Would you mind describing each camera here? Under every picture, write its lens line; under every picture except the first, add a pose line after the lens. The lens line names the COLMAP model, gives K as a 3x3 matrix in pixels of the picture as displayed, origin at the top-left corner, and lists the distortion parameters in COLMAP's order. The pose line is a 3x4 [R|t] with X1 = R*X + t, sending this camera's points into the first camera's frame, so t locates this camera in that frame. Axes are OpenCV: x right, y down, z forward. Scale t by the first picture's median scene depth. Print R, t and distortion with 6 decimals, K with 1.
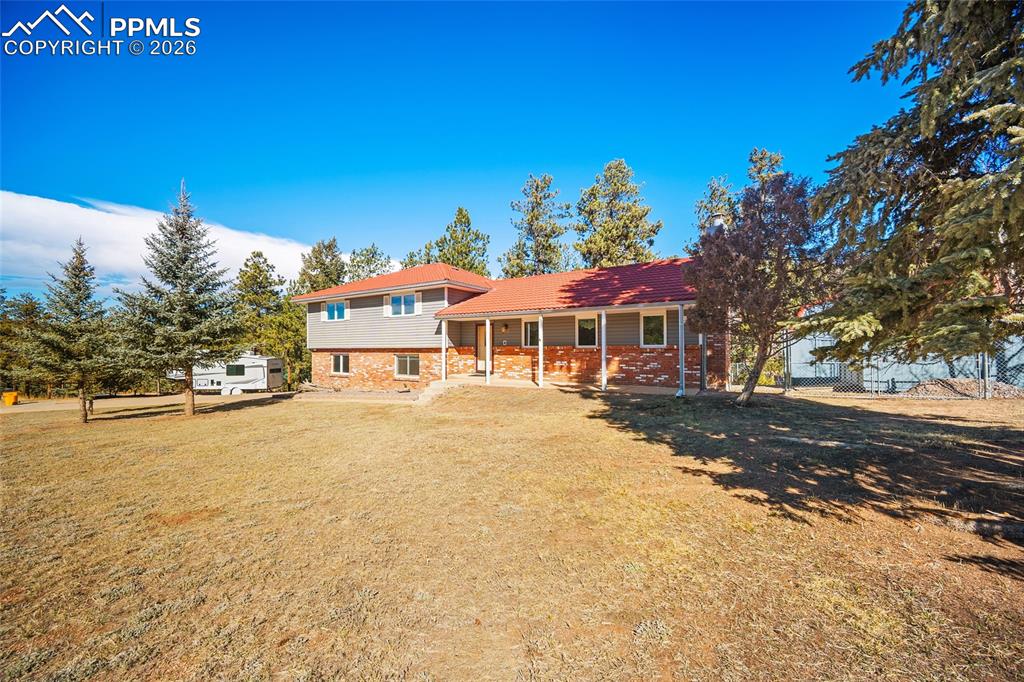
lens RADIAL K [[407.0, 0, 509.3], [0, 407.0, 342.9], [0, 0, 1]] dist [0.000776, 0.000033]
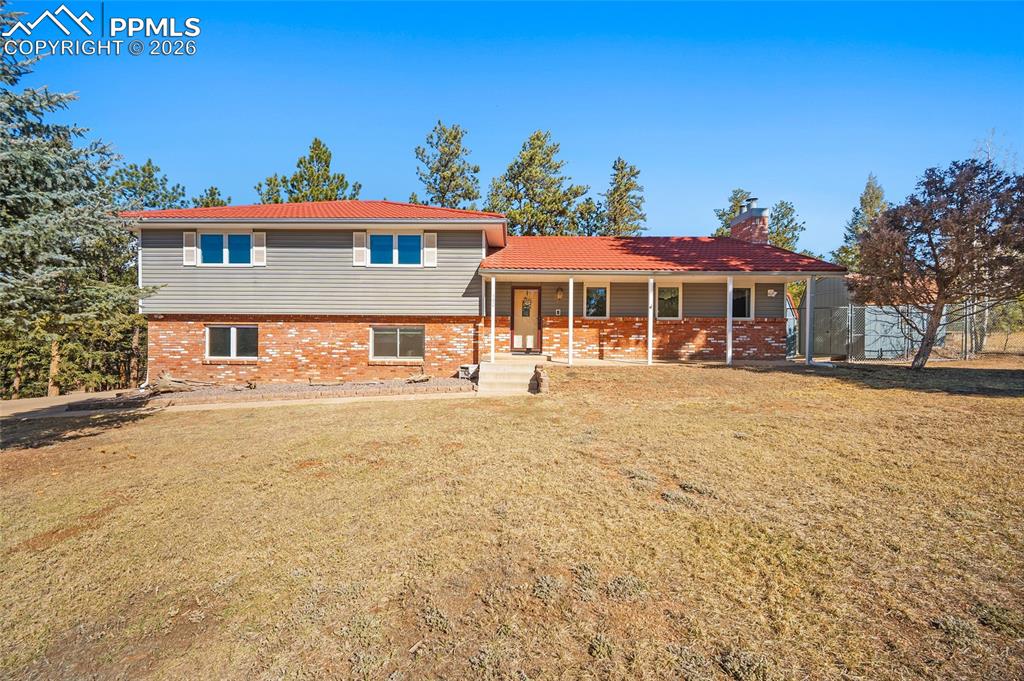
lens RADIAL K [[407.0, 0, 515.0], [0, 407.0, 340.3], [0, 0, 1]] dist [0.000776, 0.000033]
pose [[0.839352, 0.004581, 0.543569, -0.452813], [-0.017514, 0.999673, 0.018619, 0.036579], [-0.543306, -0.025148, 0.839158, 0.342027]]
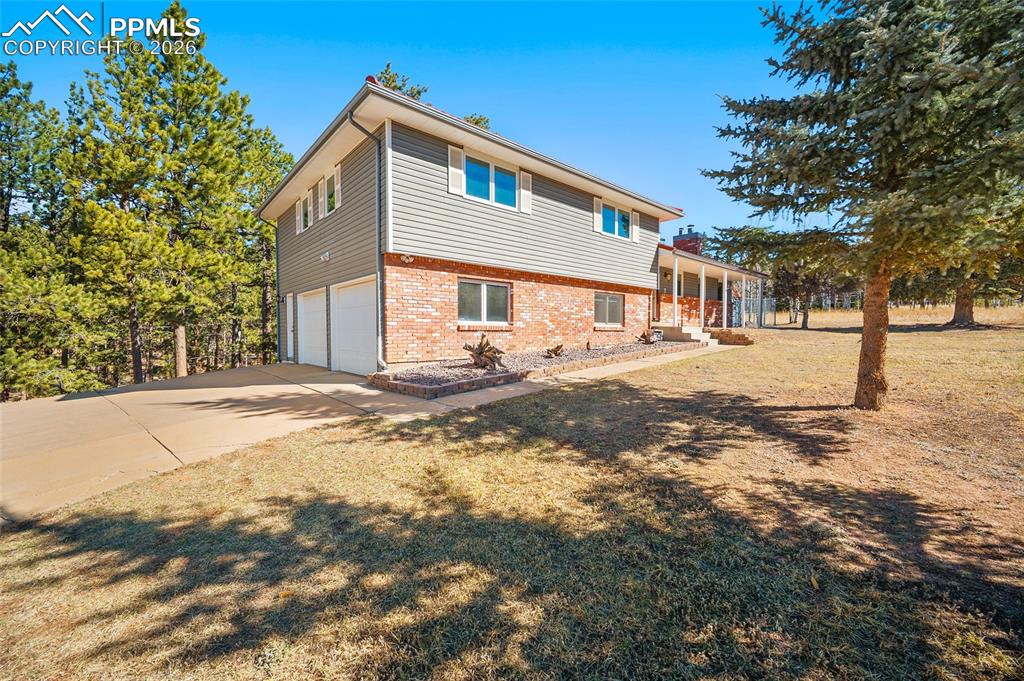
lens RADIAL K [[407.0, 0, 507.1], [0, 407.0, 339.6], [0, 0, 1]] dist [0.000776, 0.000033]
pose [[0.264603, -0.012044, 0.964282, -0.978751], [-0.014157, 0.999766, 0.016372, 0.098878], [-0.964253, -0.017984, 0.264371, 0.988064]]
